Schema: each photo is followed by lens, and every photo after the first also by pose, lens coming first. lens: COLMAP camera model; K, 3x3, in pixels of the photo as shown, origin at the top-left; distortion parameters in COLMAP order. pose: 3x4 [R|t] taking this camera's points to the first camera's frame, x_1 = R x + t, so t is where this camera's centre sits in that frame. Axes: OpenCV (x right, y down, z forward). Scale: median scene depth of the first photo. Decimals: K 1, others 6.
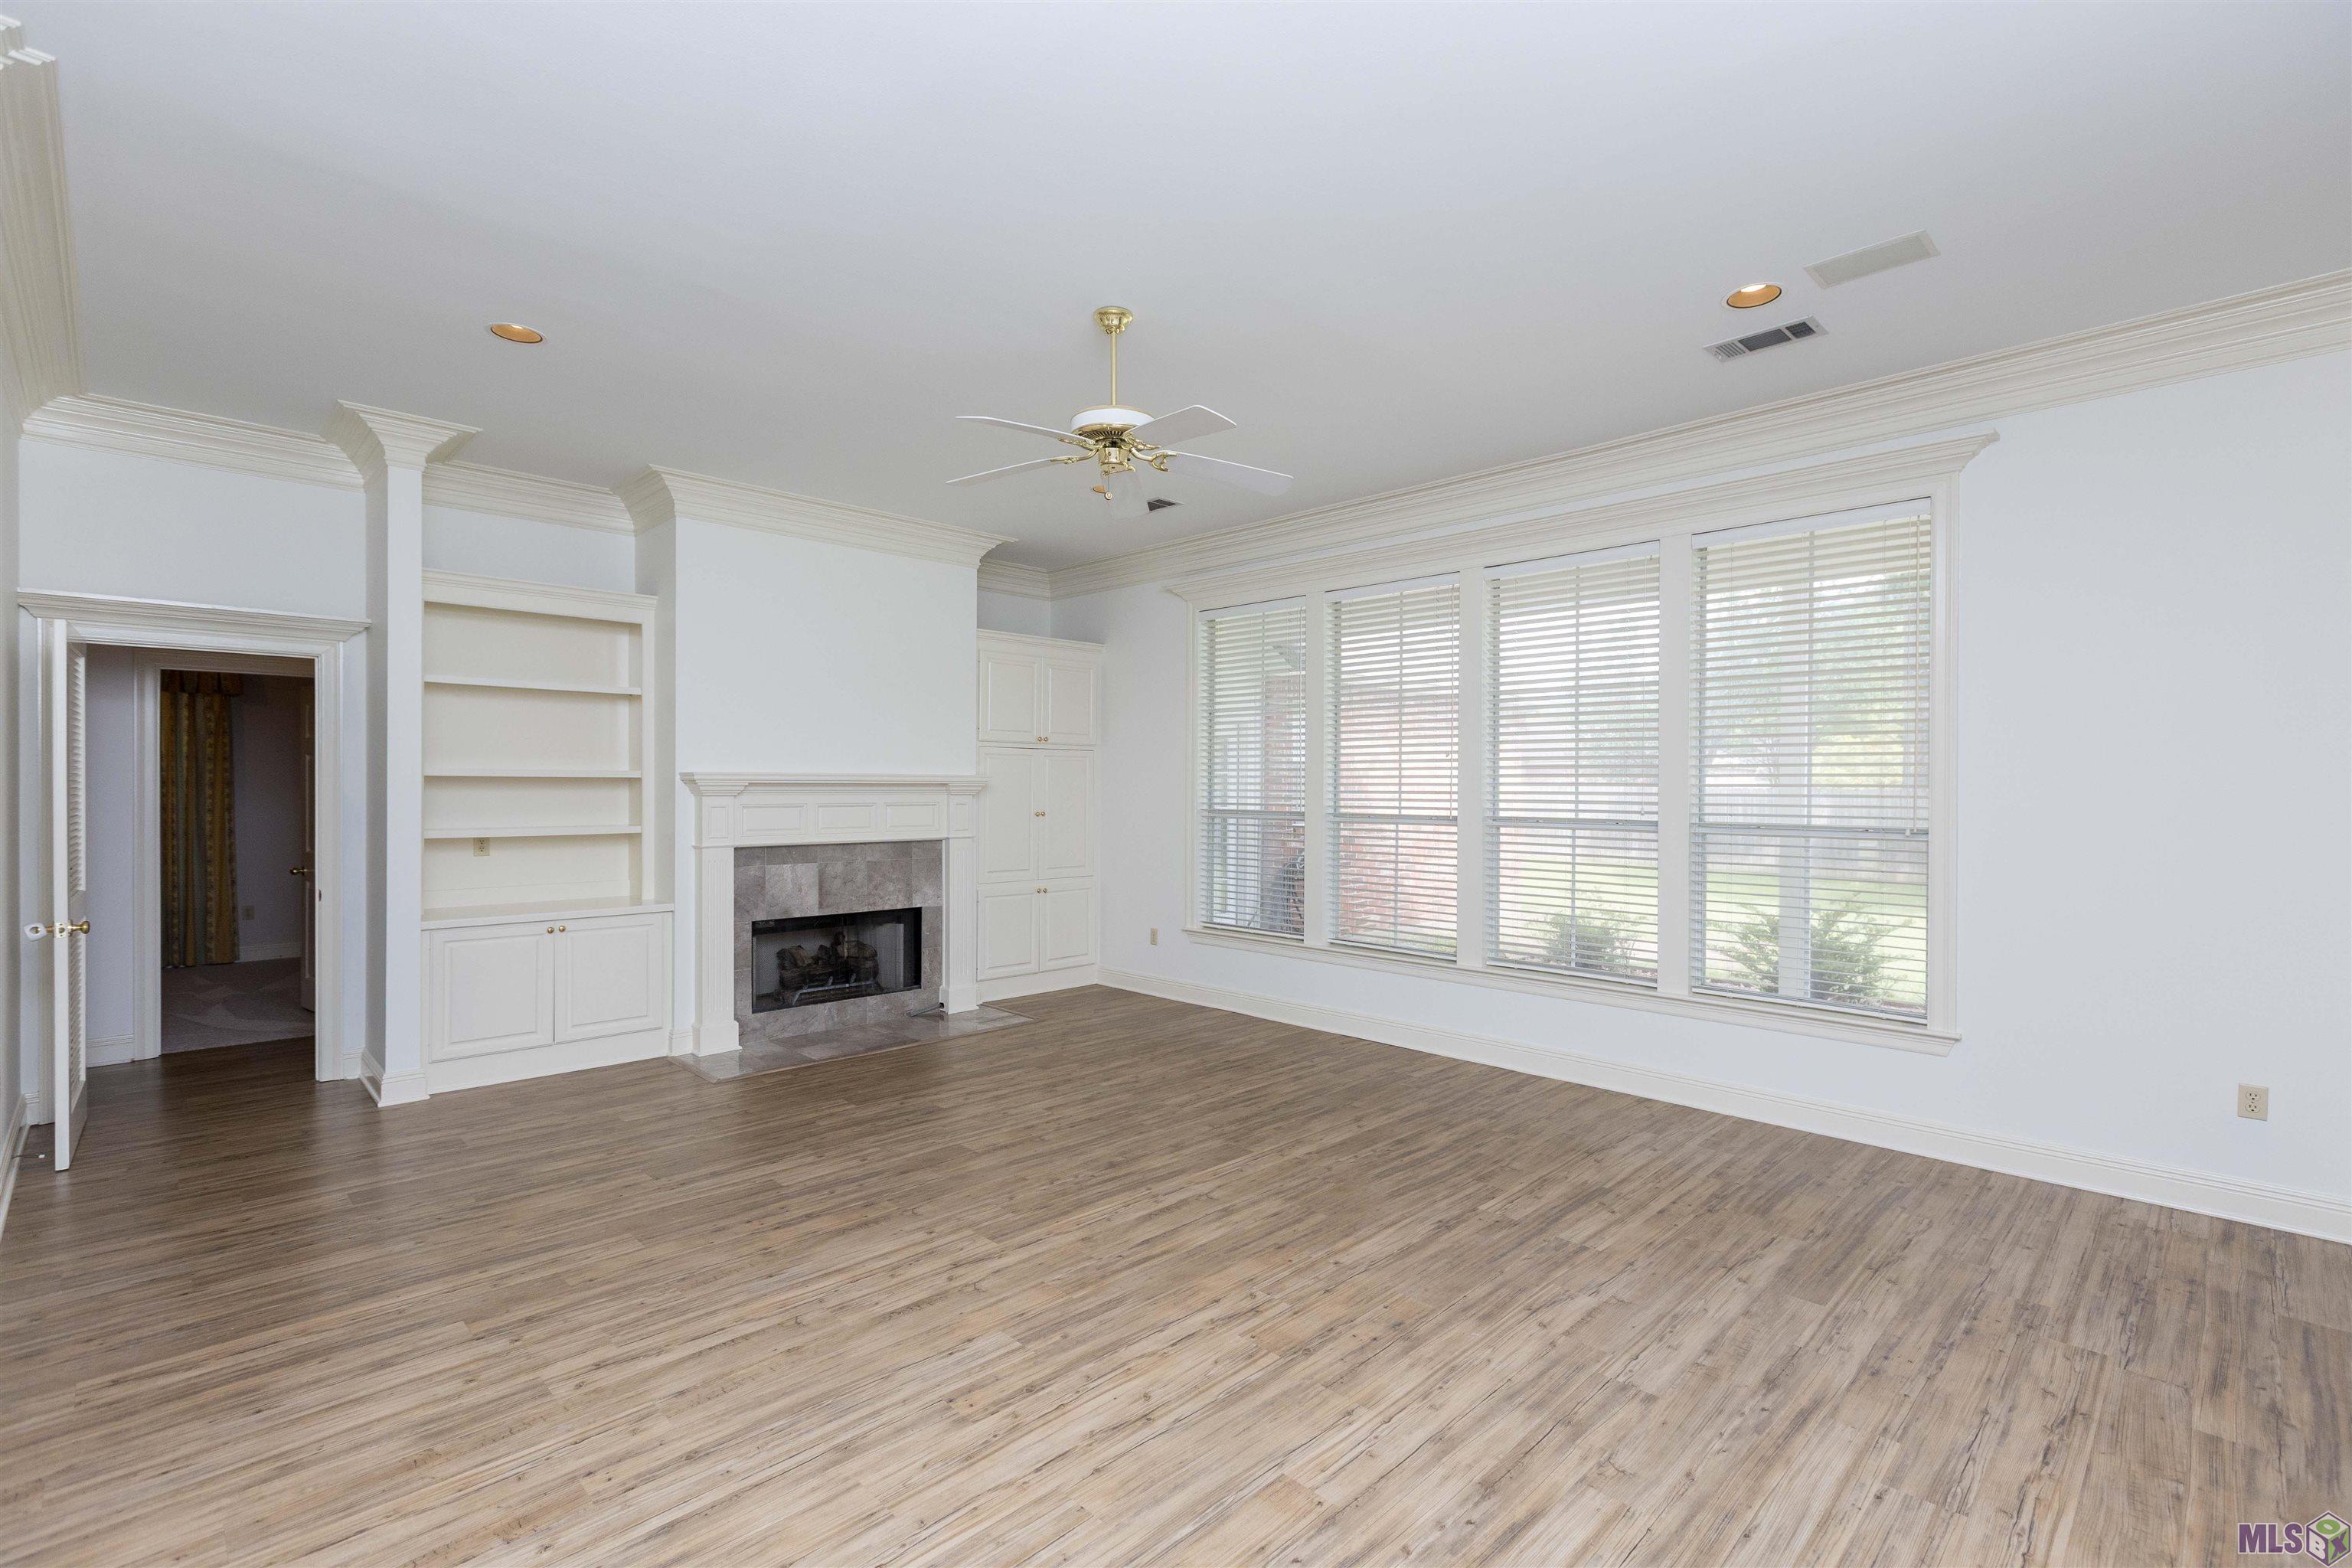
lens RADIAL K [[1056.7, 0, 1176.4], [0, 1056.7, 792.5], [0, 0, 1]] dist [0.003789, -0.000749]
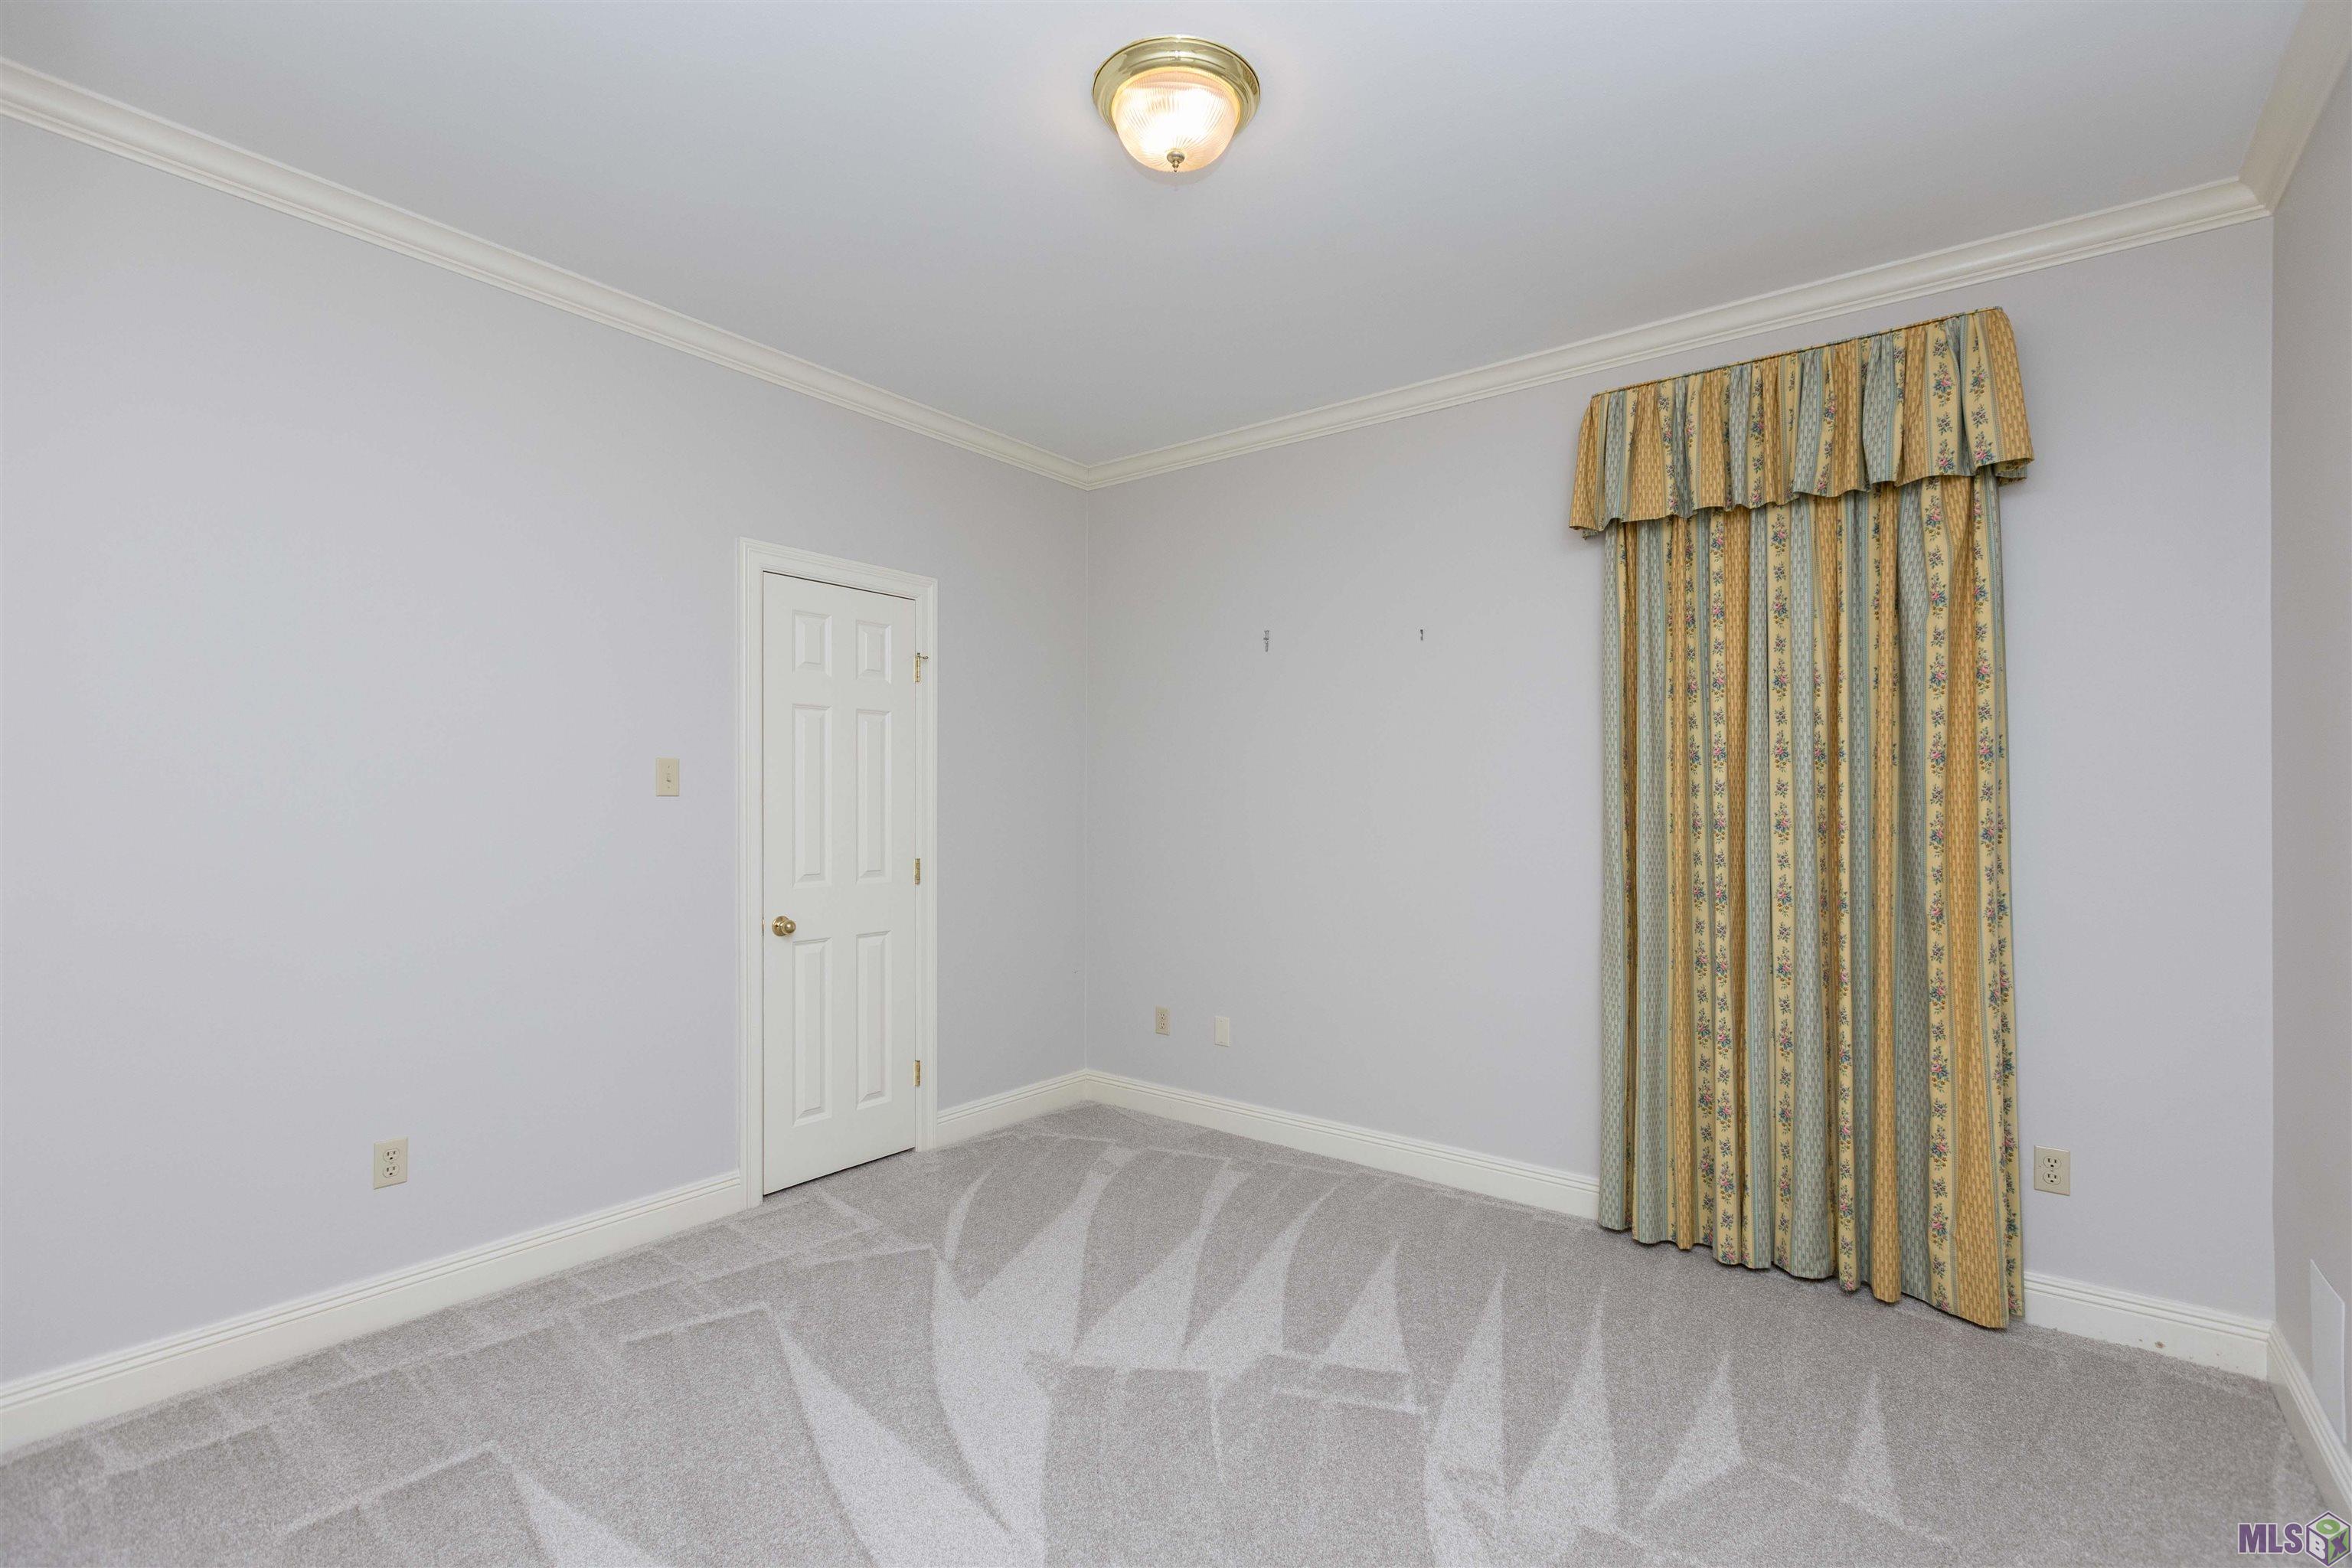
lens RADIAL K [[1056.7, 0, 1183.3], [0, 1056.7, 792.7], [0, 0, 1]] dist [0.003789, -0.000749]
pose [[0.140282, -0.003200, -0.990106, -0.621468], [-0.005586, 0.999976, -0.004023, 0.005870], [0.990096, 0.006095, 0.140261, 0.723540]]
